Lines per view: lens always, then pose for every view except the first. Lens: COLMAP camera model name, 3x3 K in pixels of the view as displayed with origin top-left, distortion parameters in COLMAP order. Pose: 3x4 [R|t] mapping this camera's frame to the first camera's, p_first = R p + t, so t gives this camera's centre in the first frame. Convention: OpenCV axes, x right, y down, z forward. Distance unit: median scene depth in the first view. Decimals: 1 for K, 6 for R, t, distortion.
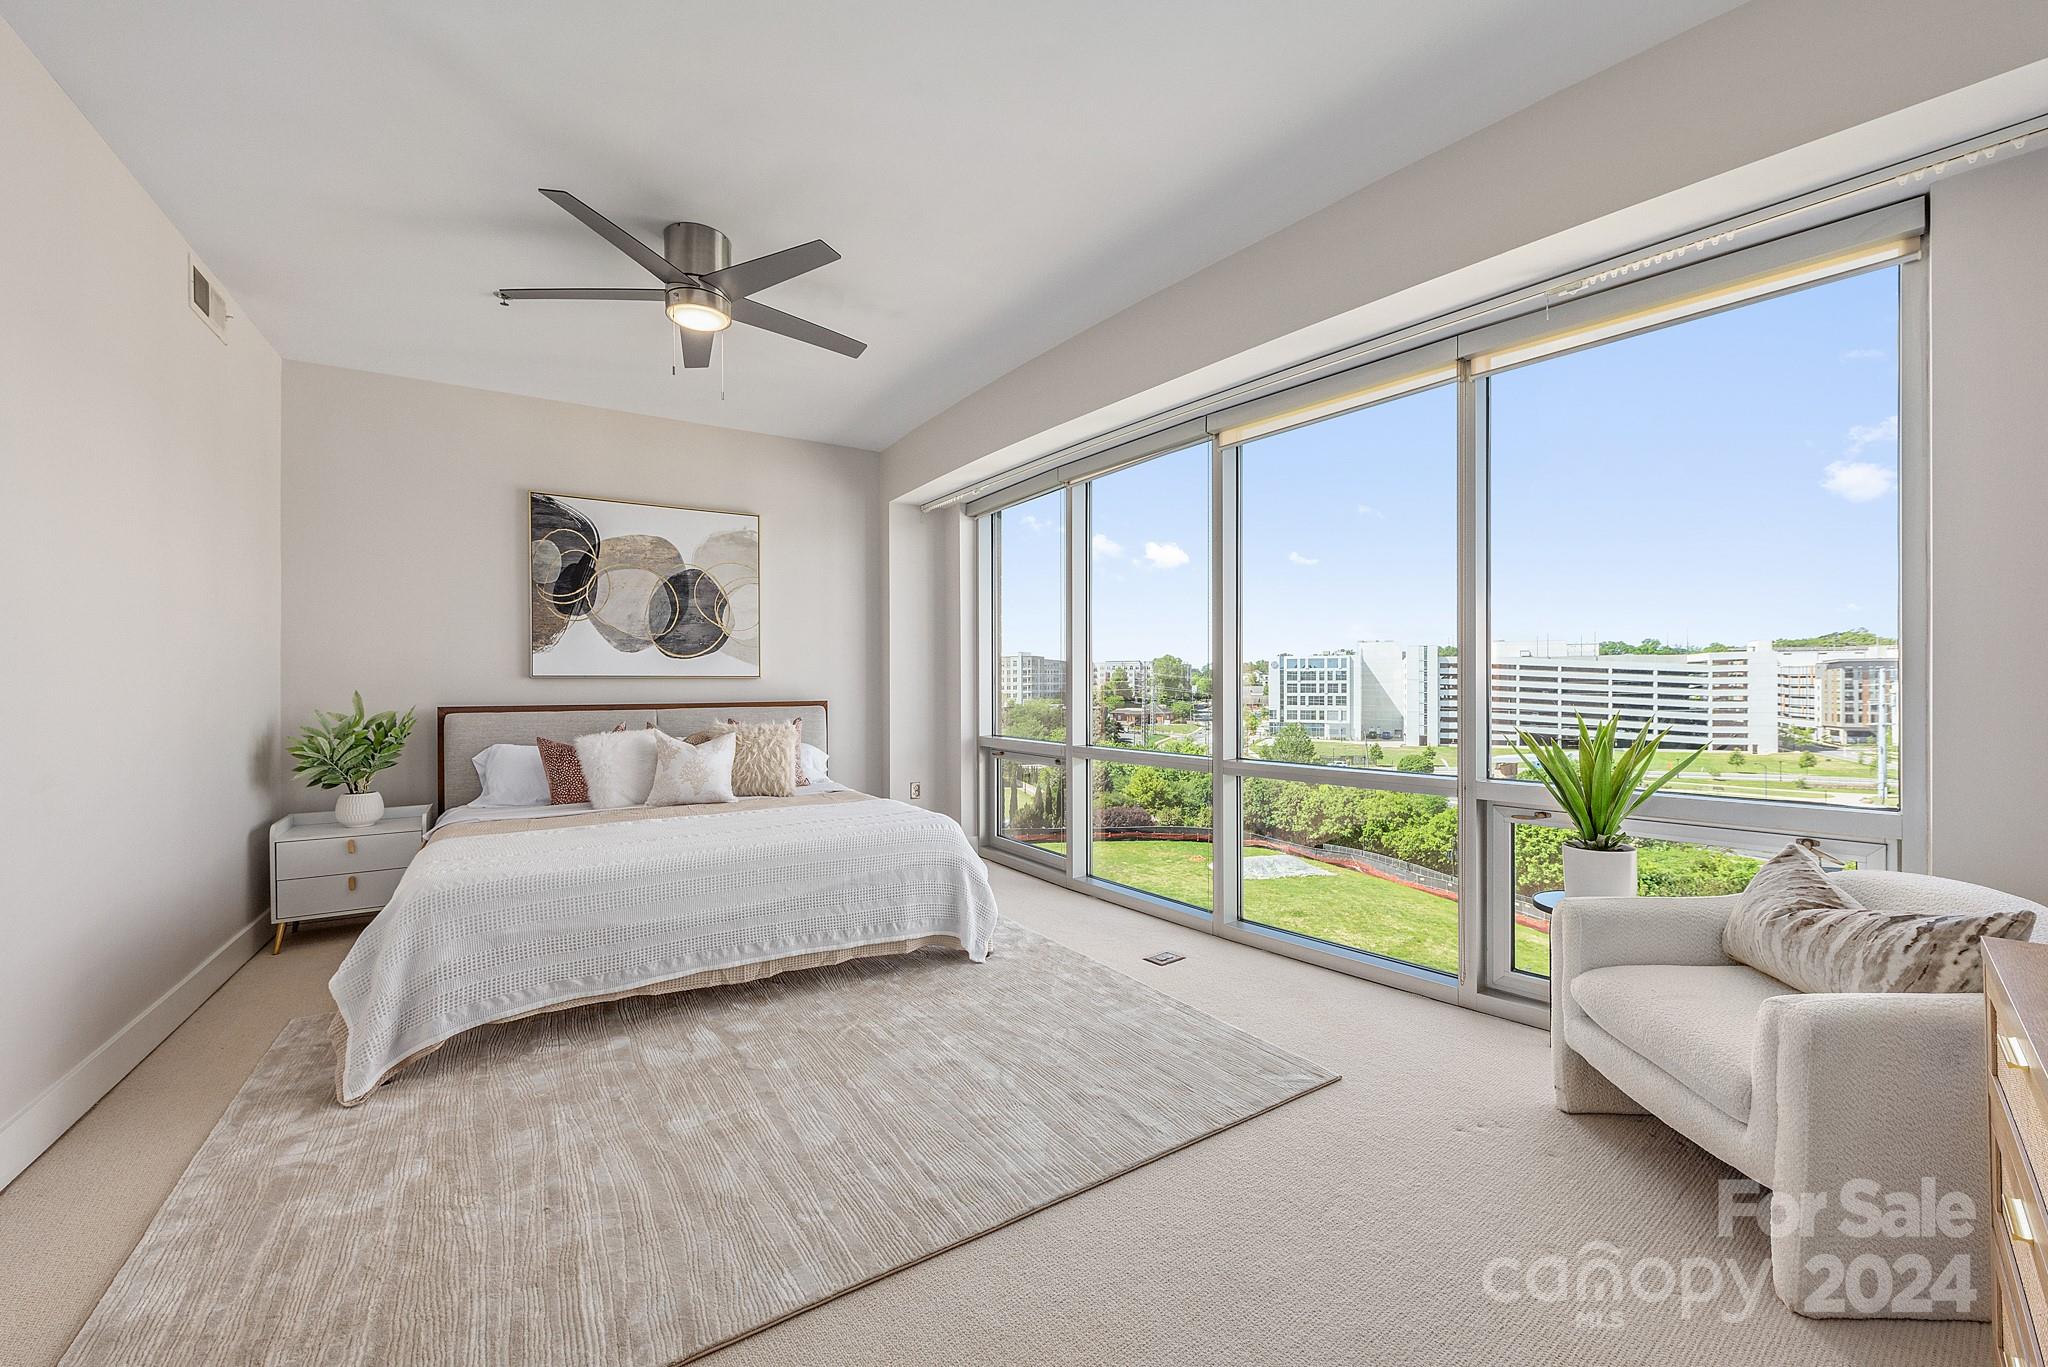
lens RADIAL K [[829.6, 0, 1013.6], [0, 829.6, 692.1], [0, 0, 1]] dist [0.010836, -0.003379]
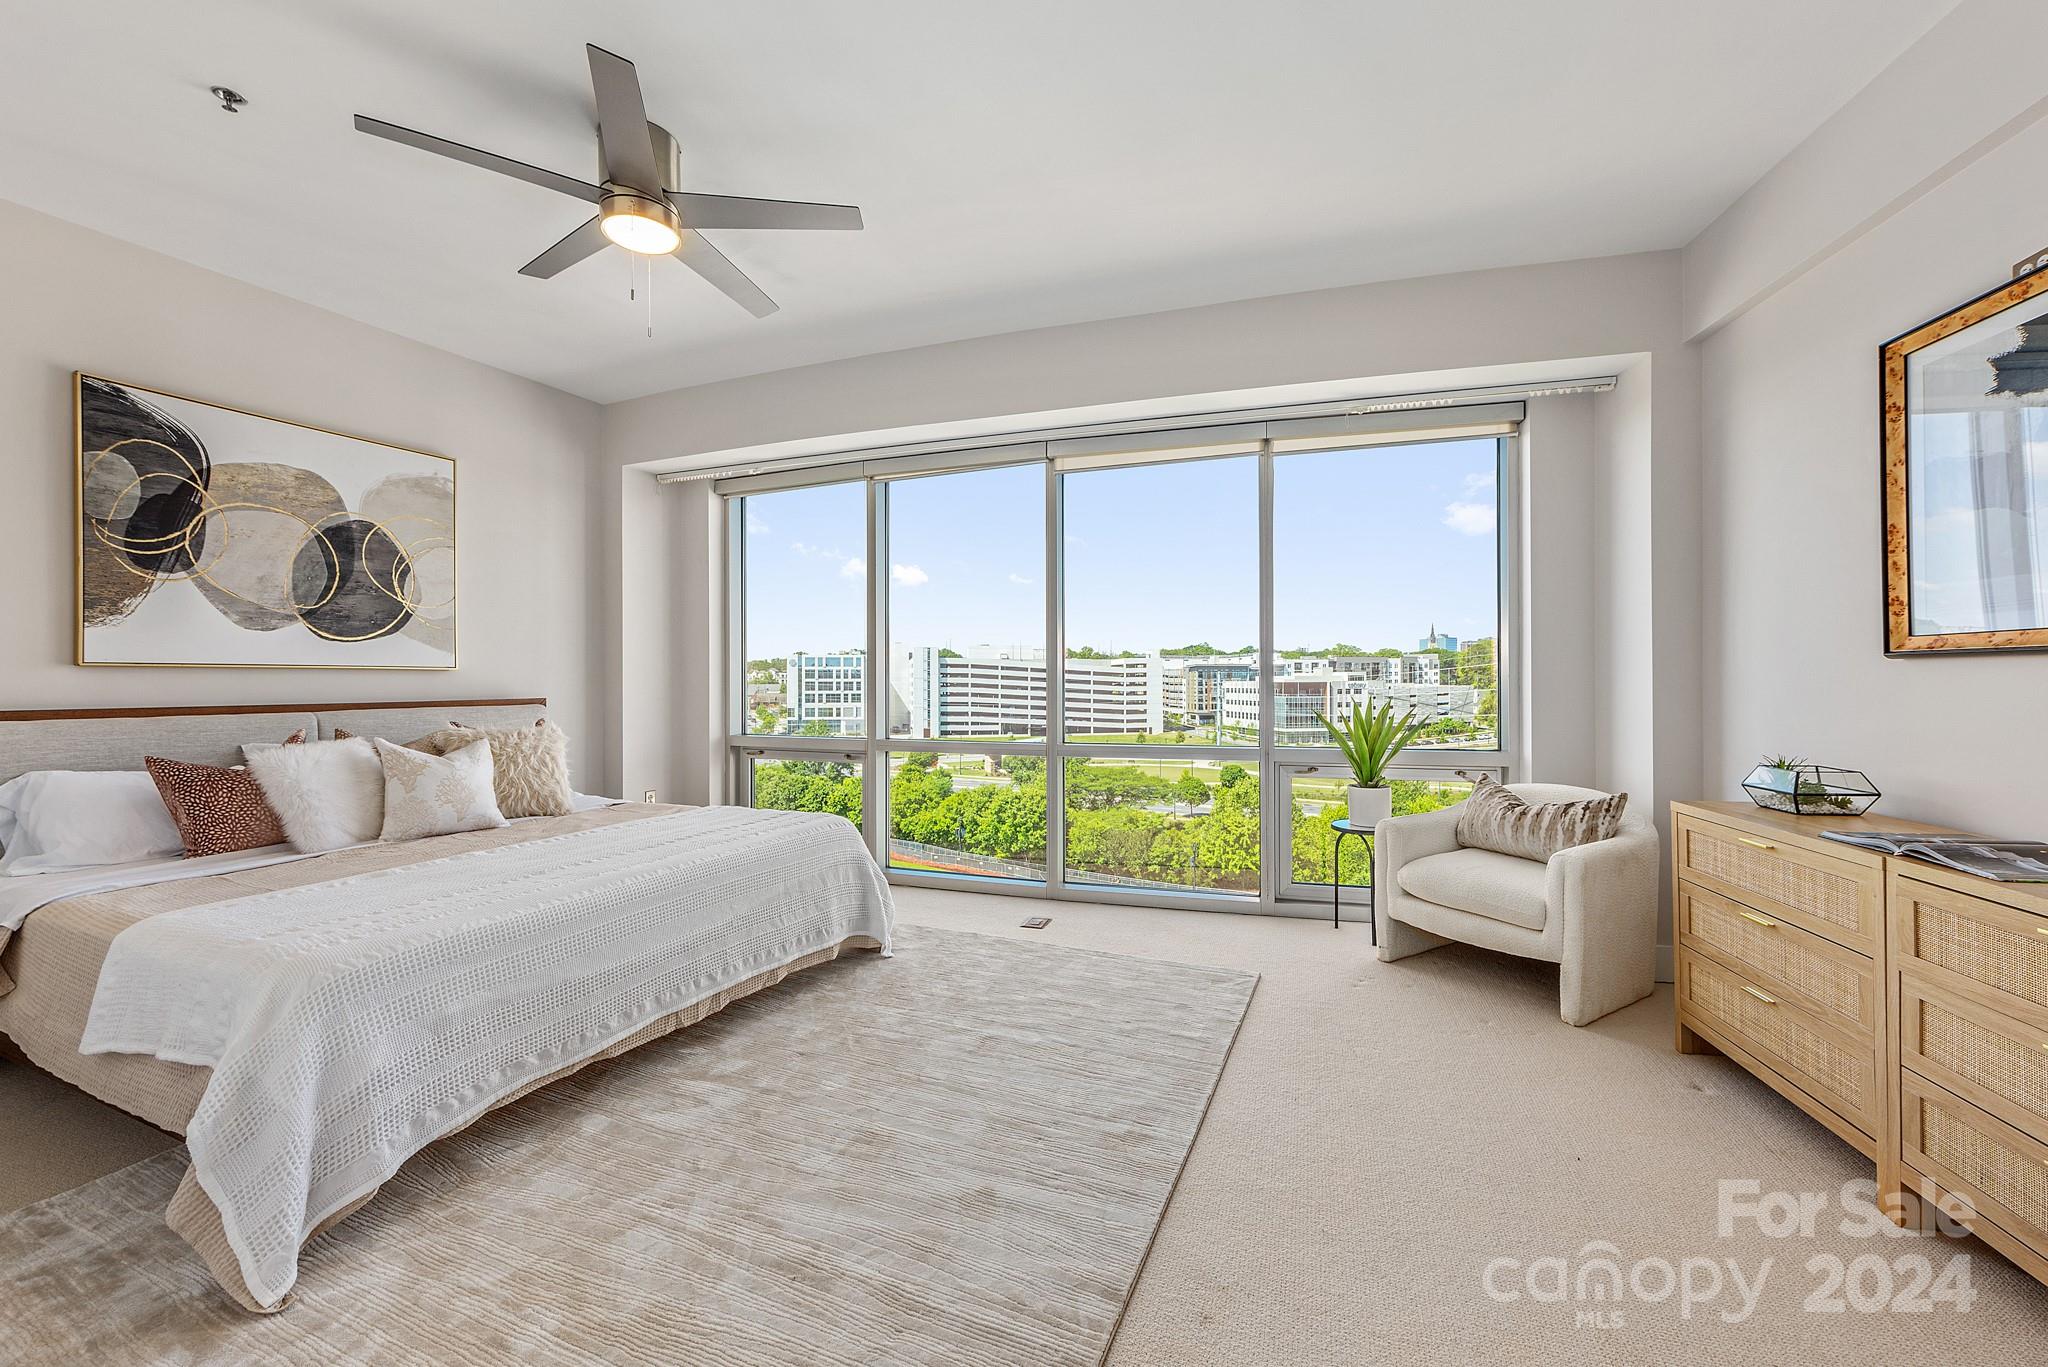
lens RADIAL K [[829.6, 0, 1044.8], [0, 829.6, 686.0], [0, 0, 1]] dist [0.010836, -0.003379]
pose [[0.823647, -0.002224, 0.567098, -0.314493], [0.005018, 0.999982, -0.003367, 0.004005], [-0.567080, 0.005619, 0.823643, 0.052038]]
